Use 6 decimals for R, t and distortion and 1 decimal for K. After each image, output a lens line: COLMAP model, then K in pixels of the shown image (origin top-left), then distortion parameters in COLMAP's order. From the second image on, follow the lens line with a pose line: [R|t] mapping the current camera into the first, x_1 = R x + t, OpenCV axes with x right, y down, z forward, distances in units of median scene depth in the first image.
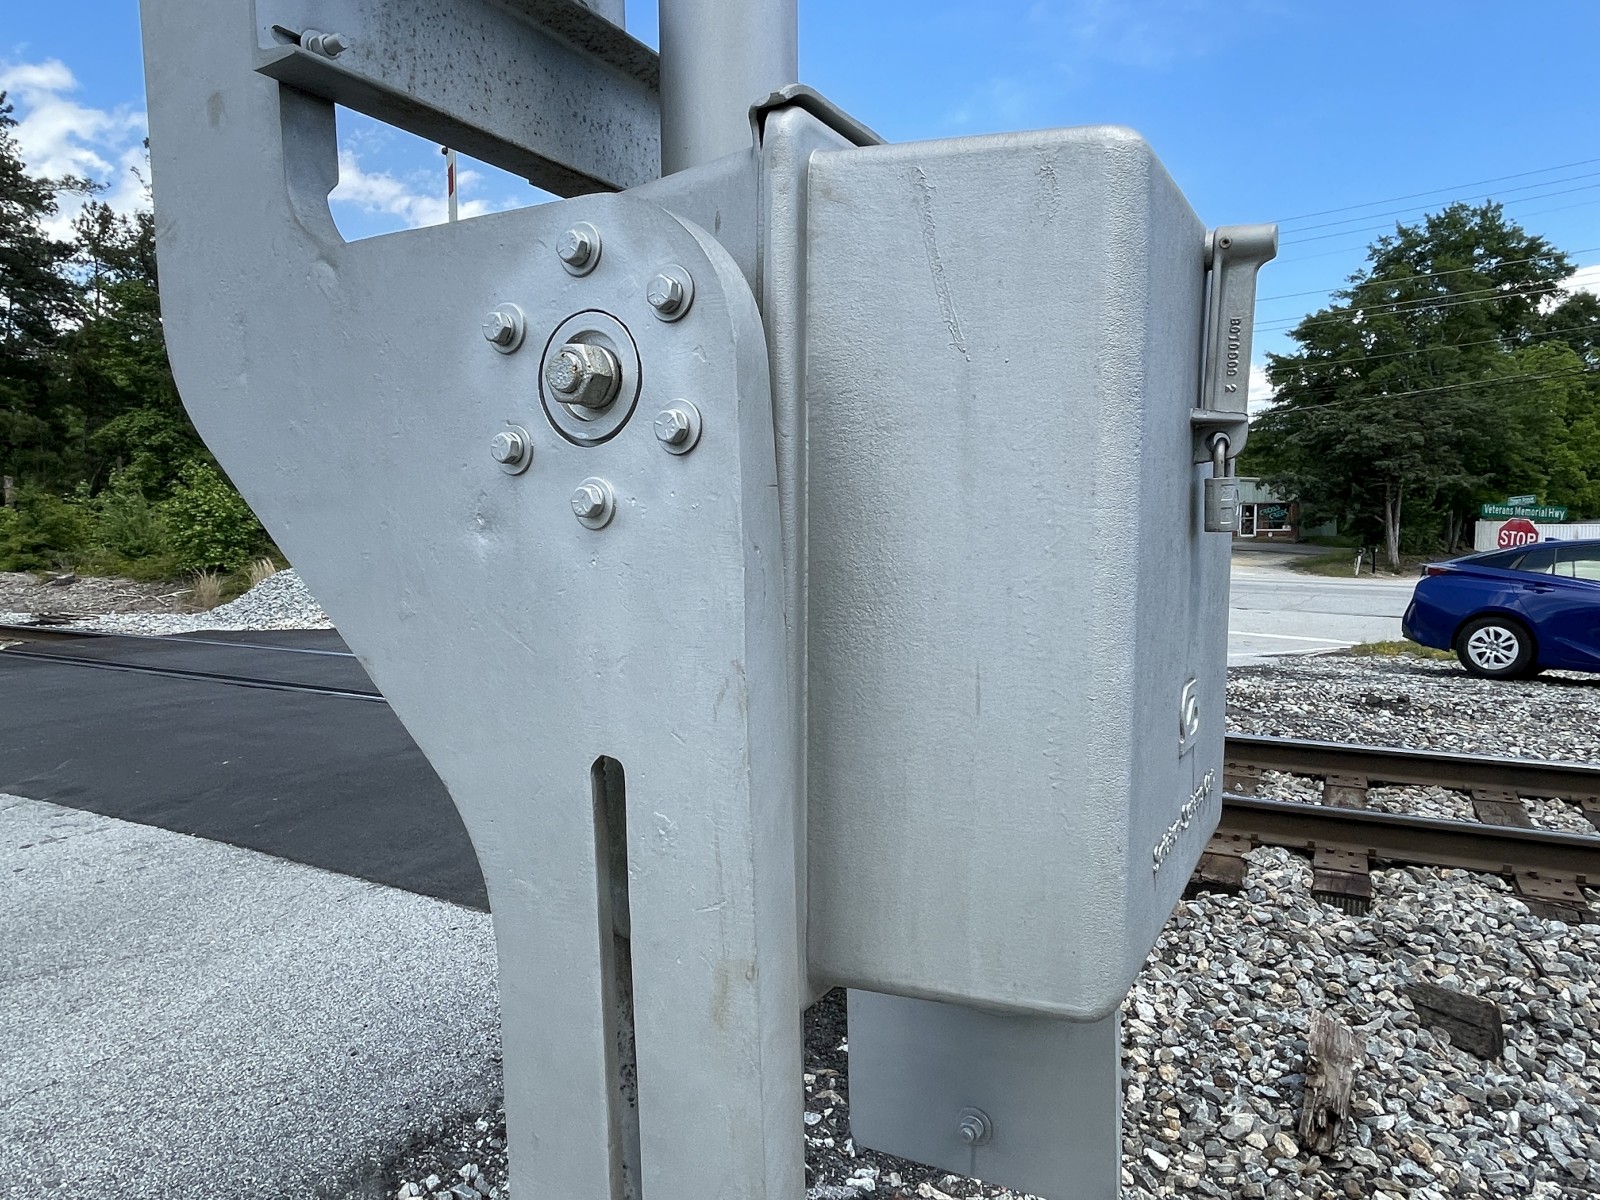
lens RADIAL K [[1010.0, 0, 810.5], [0, 1010.0, 600.4], [0, 0, 1]] dist [-0.007014, 0.001499]
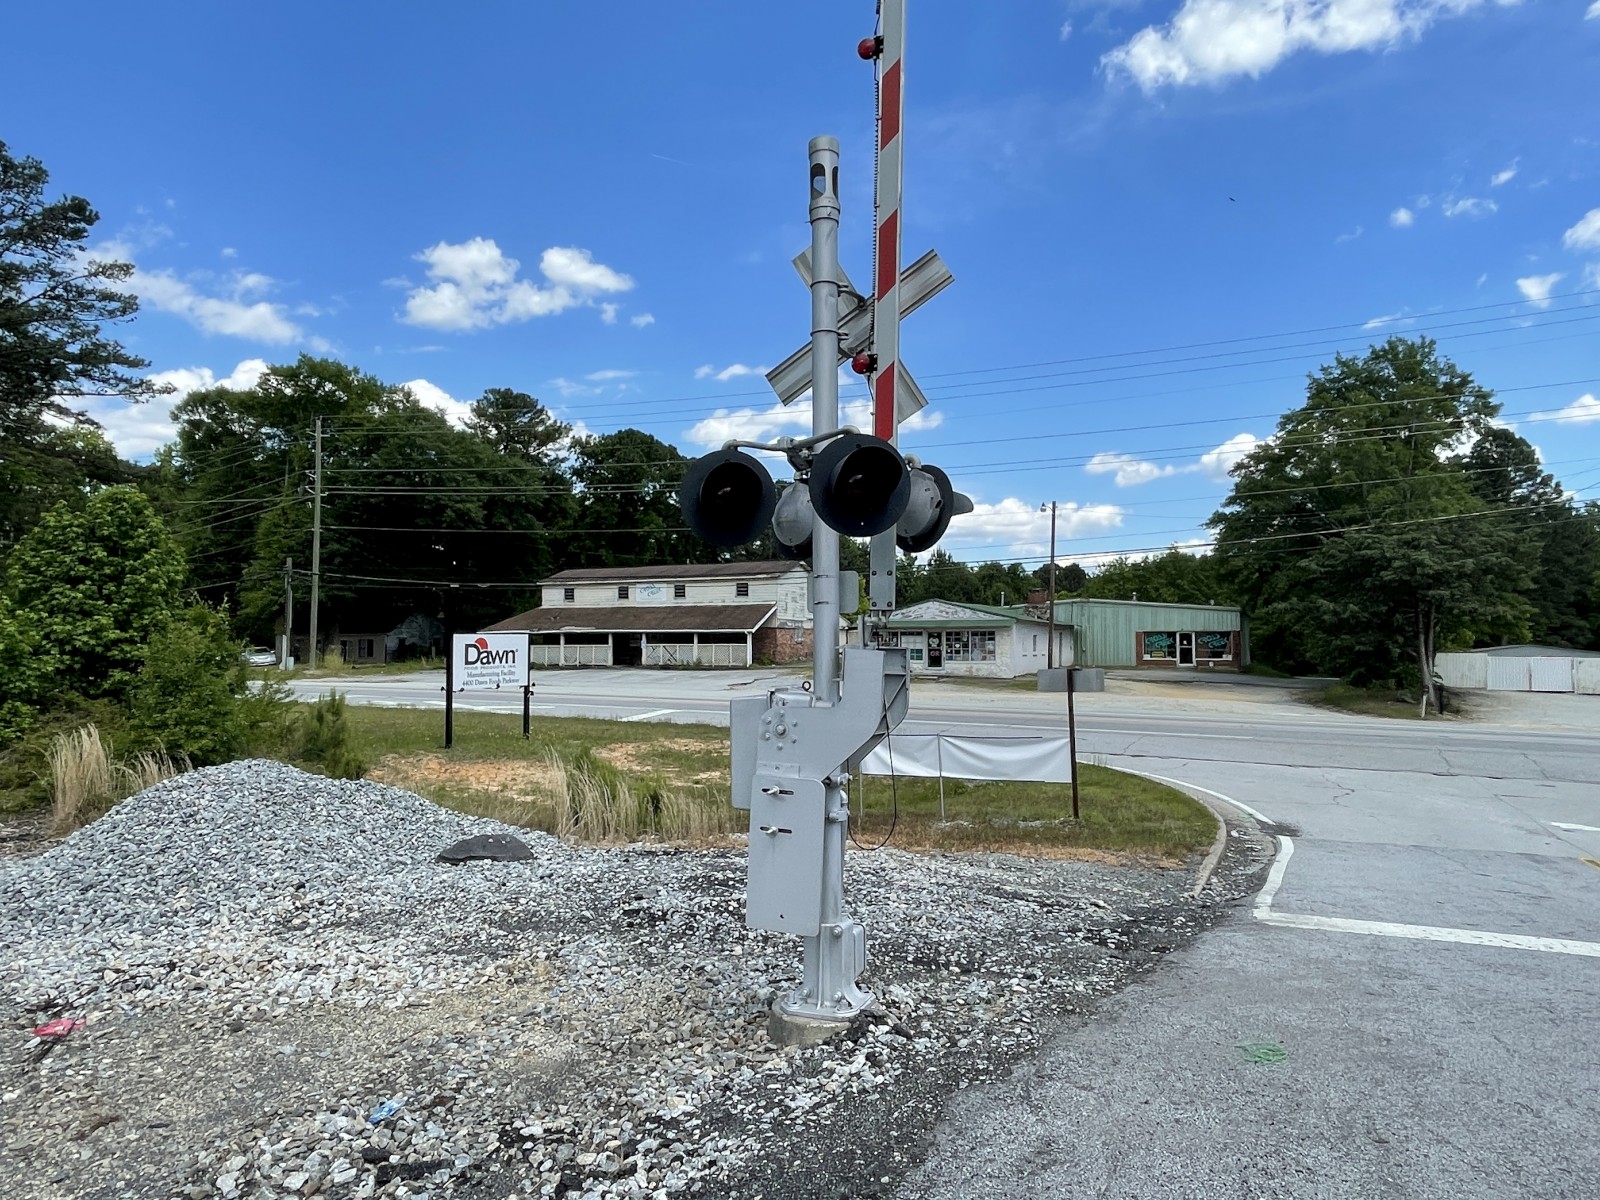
lens RADIAL K [[989.7, 0, 806.9], [0, 989.7, 604.3], [0, 0, 1]] dist [-0.007065, -0.004112]
pose [[0.980482, 0.015619, 0.195987, -0.160613], [0.006747, 0.993580, -0.112934, -0.028358], [-0.196492, 0.112052, 0.974082, 0.240012]]
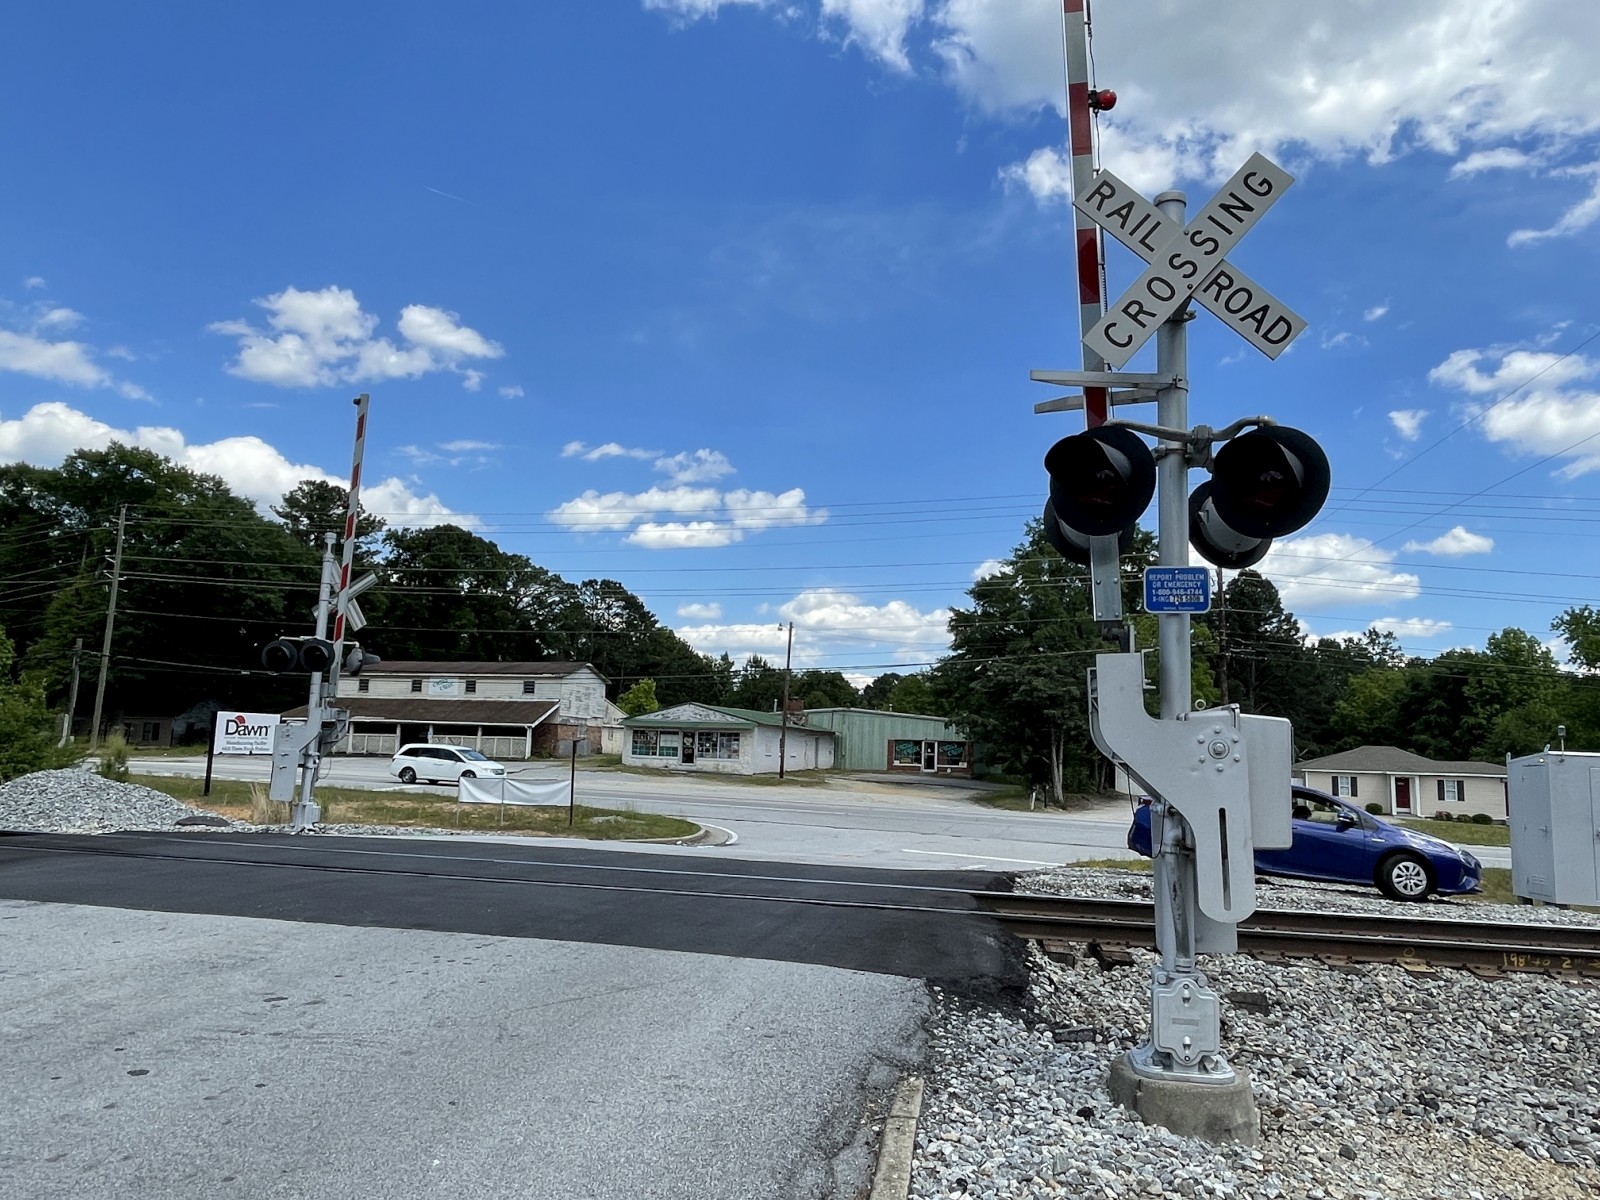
lens RADIAL K [[1076.9, 0, 808.4], [0, 1076.9, 600.7], [0, 0, 1]] dist [0.001058, -0.005616]
pose [[0.947961, 0.083390, 0.307271, -0.082505], [-0.017110, 0.977040, -0.212369, 0.006126], [-0.317925, 0.196060, 0.927623, -0.080513]]
